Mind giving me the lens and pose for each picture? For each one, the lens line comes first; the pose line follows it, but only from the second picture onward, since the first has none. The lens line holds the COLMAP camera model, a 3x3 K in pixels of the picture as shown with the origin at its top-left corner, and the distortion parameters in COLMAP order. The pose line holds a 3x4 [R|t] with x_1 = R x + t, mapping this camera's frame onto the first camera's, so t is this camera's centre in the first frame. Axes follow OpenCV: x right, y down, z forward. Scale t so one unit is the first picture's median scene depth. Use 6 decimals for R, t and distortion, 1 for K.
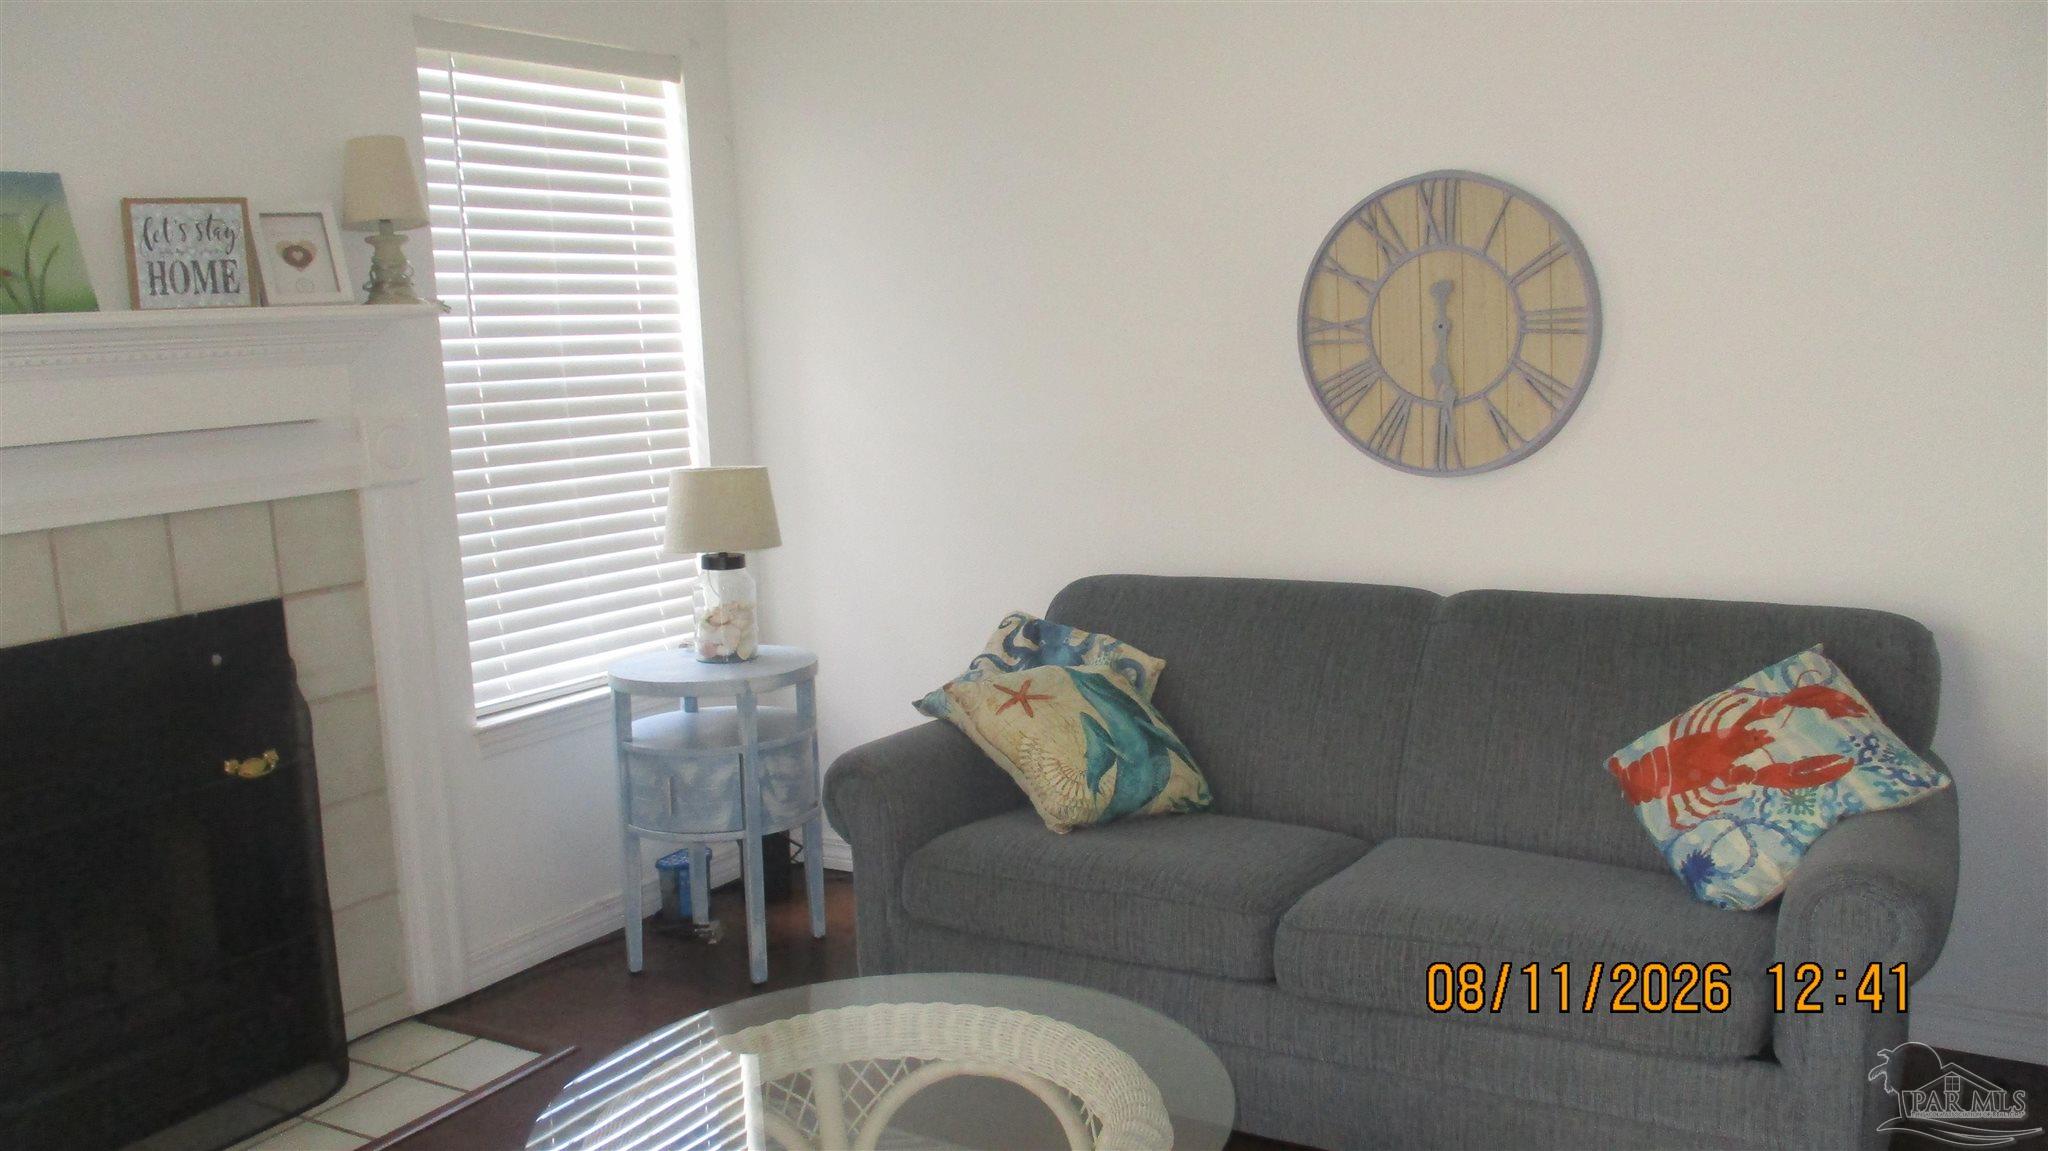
lens RADIAL K [[1720.6, 0, 1021.0], [0, 1720.6, 585.0], [0, 0, 1]] dist [-0.032140, -0.010598]
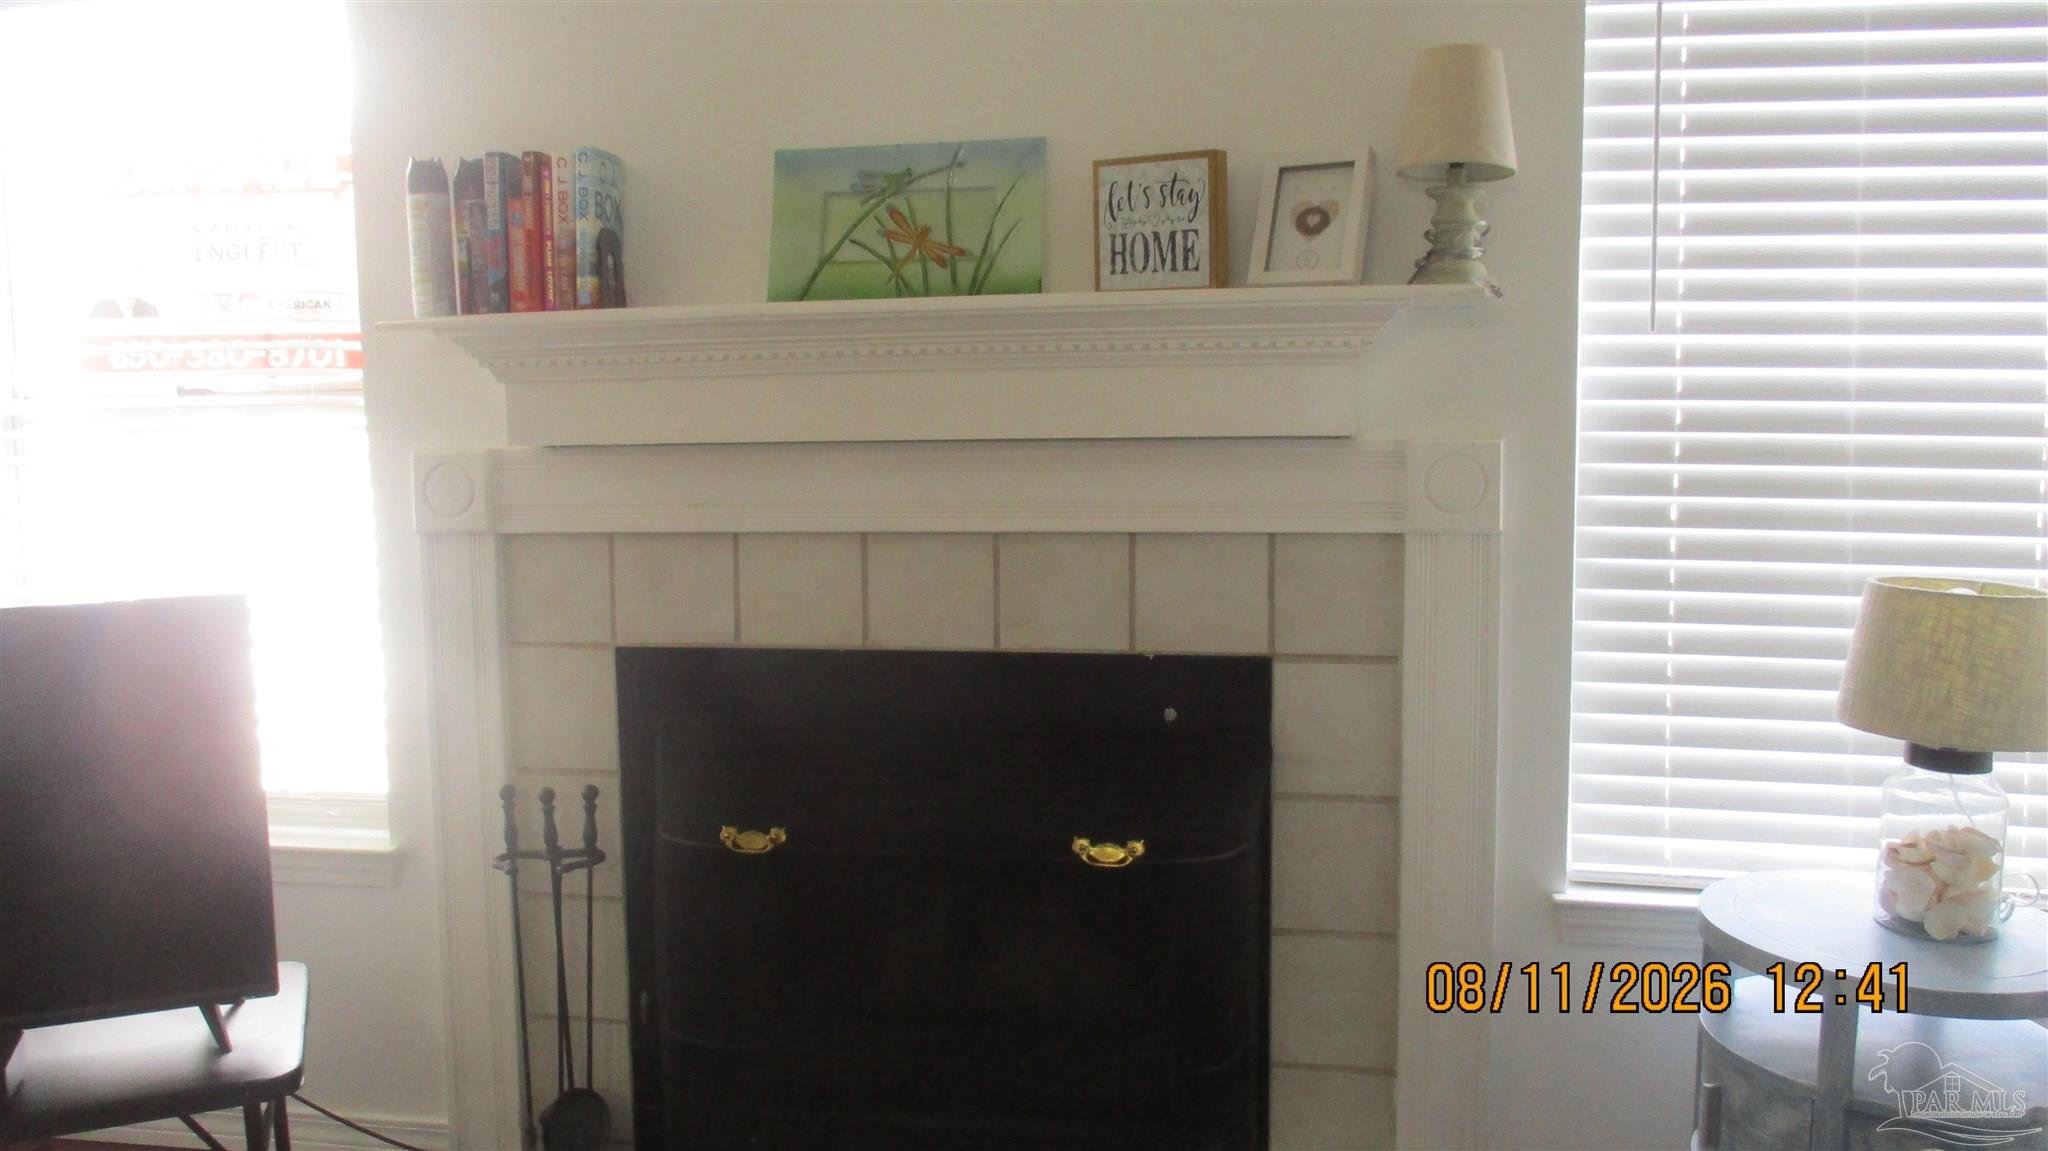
lens RADIAL K [[1720.6, 0, 966.3], [0, 1720.6, 569.9], [0, 0, 1]] dist [-0.032140, -0.010598]
pose [[0.333799, 0.152363, -0.930249, 0.274359], [-0.142480, 0.983668, 0.109986, -0.107960], [0.931814, 0.095829, 0.350056, 0.639494]]
